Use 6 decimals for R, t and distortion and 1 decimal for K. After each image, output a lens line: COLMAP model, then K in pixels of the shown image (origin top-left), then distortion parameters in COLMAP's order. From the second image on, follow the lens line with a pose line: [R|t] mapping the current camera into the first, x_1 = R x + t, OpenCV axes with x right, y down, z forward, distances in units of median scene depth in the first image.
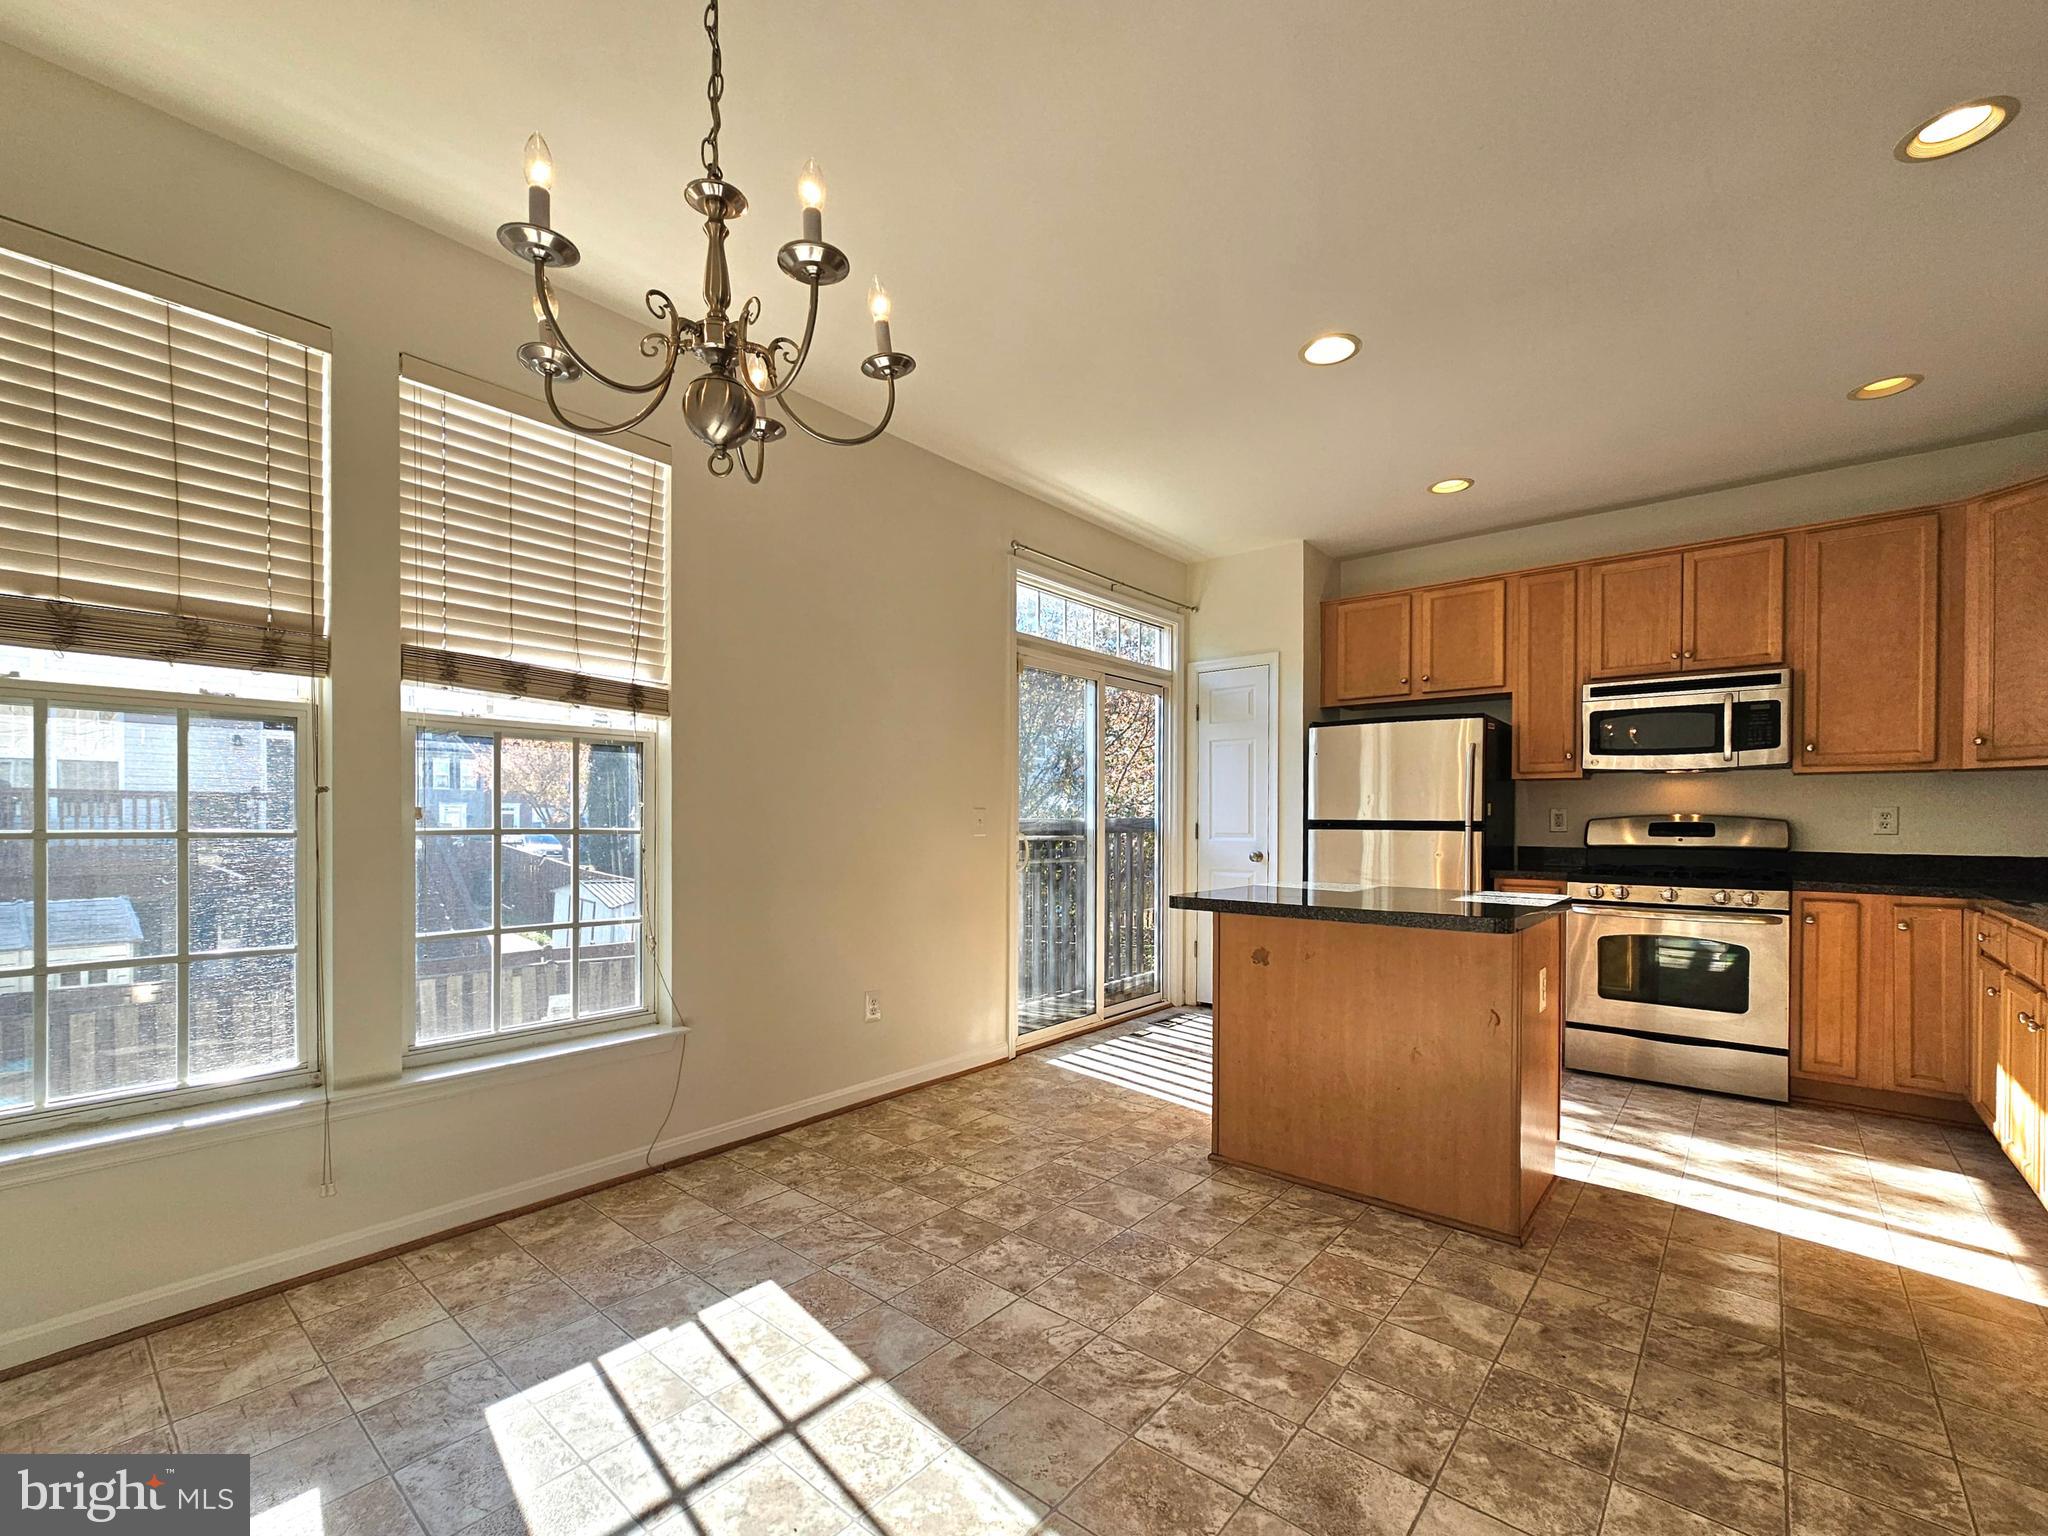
lens RADIAL K [[839.0, 0, 1036.2], [0, 839.0, 821.1], [0, 0, 1]] dist [0.014722, -0.000027]
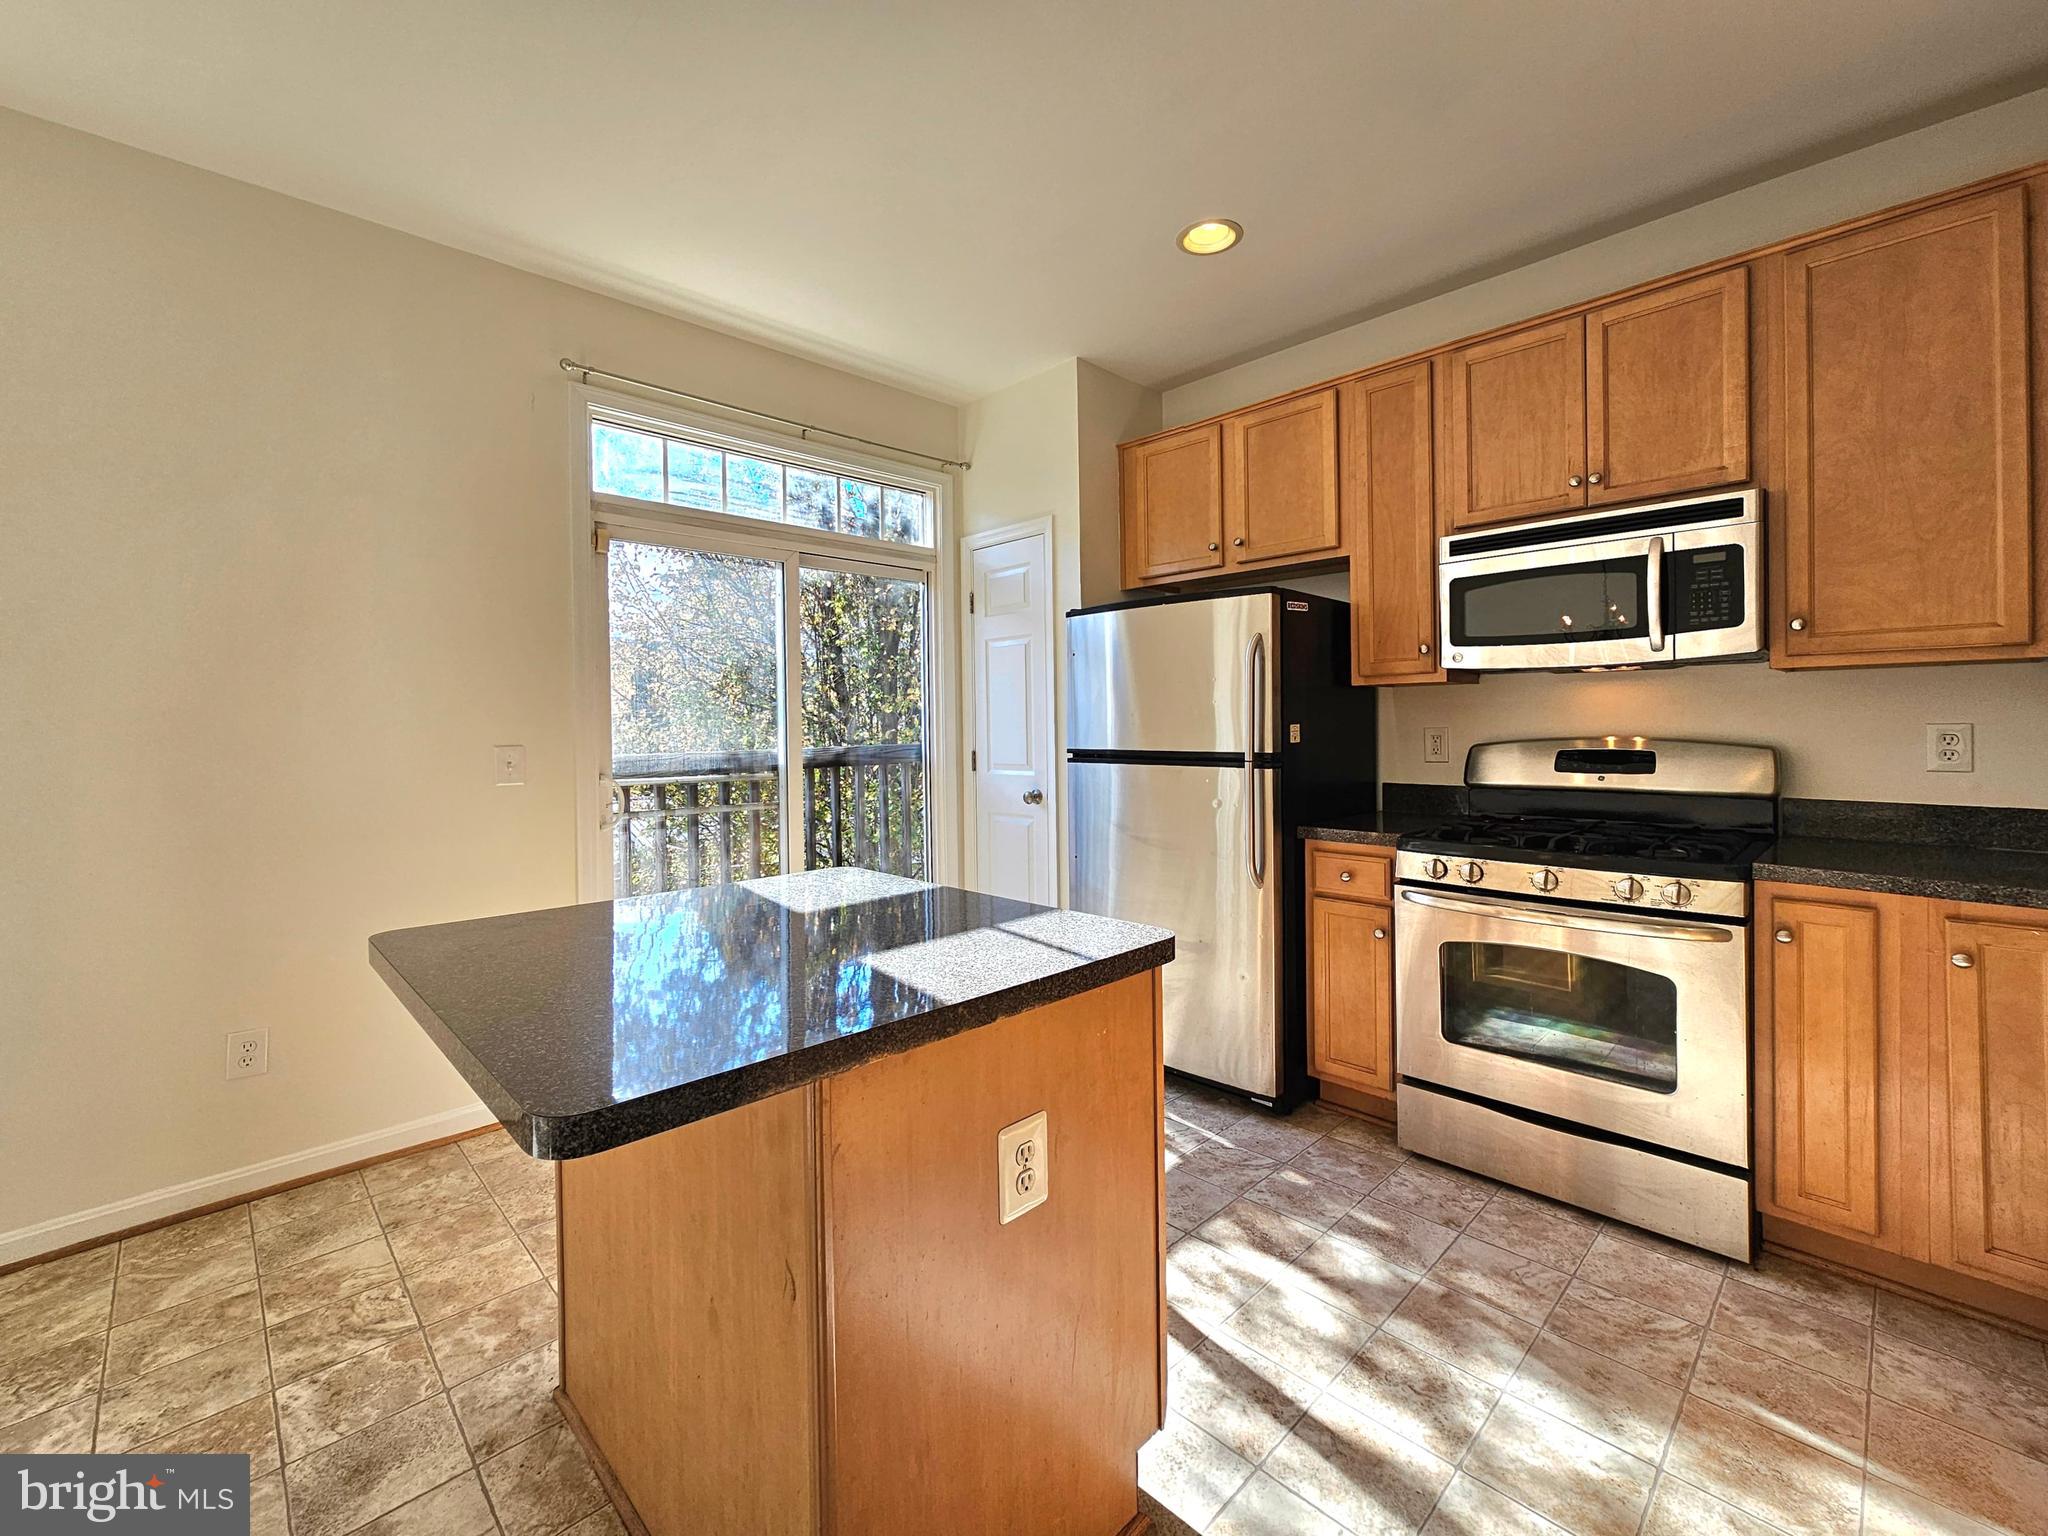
lens RADIAL K [[812.7, 0, 1009.1], [0, 812.7, 737.0], [0, 0, 1]] dist [-0.006367, -0.000093]
pose [[0.994904, -0.013340, -0.099942, 0.395010], [0.014467, 0.999840, 0.010555, -0.022080], [0.099785, -0.011947, 0.994937, 0.365147]]
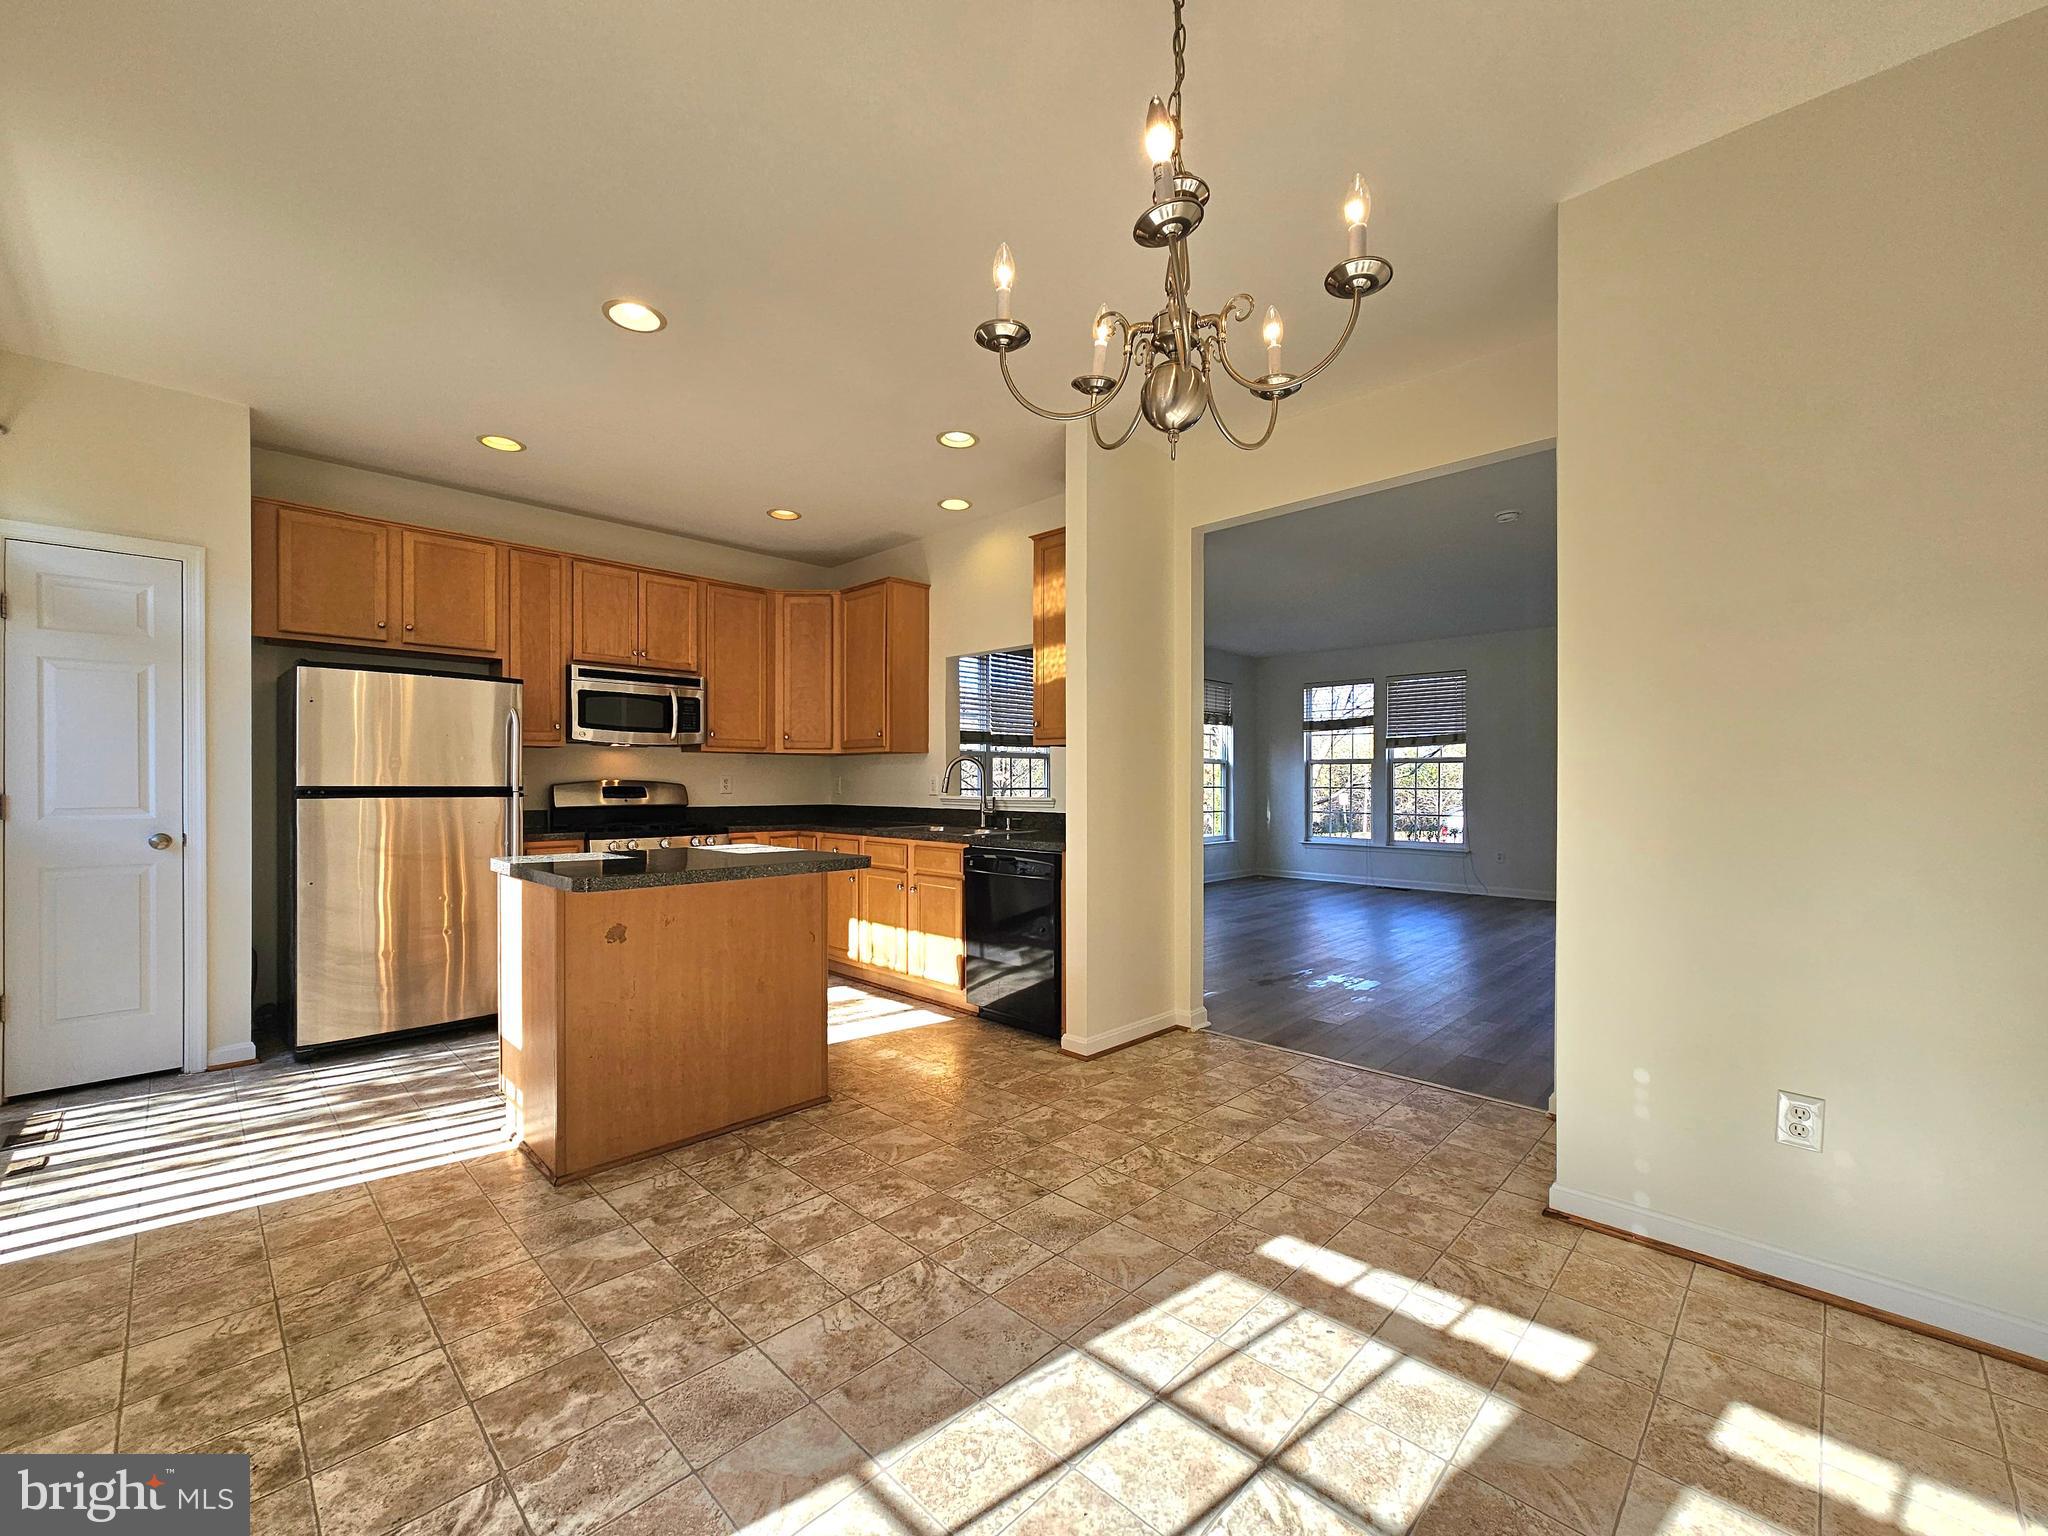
lens RADIAL K [[834.2, 0, 1005.6], [0, 834.2, 793.8], [0, 0, 1]] dist [-0.007493, 0.000714]
pose [[0.114004, -0.013187, 0.993393, -0.396817], [0.004888, 0.999907, 0.012712, -0.001483], [-0.993468, 0.003406, 0.114058, 0.315761]]
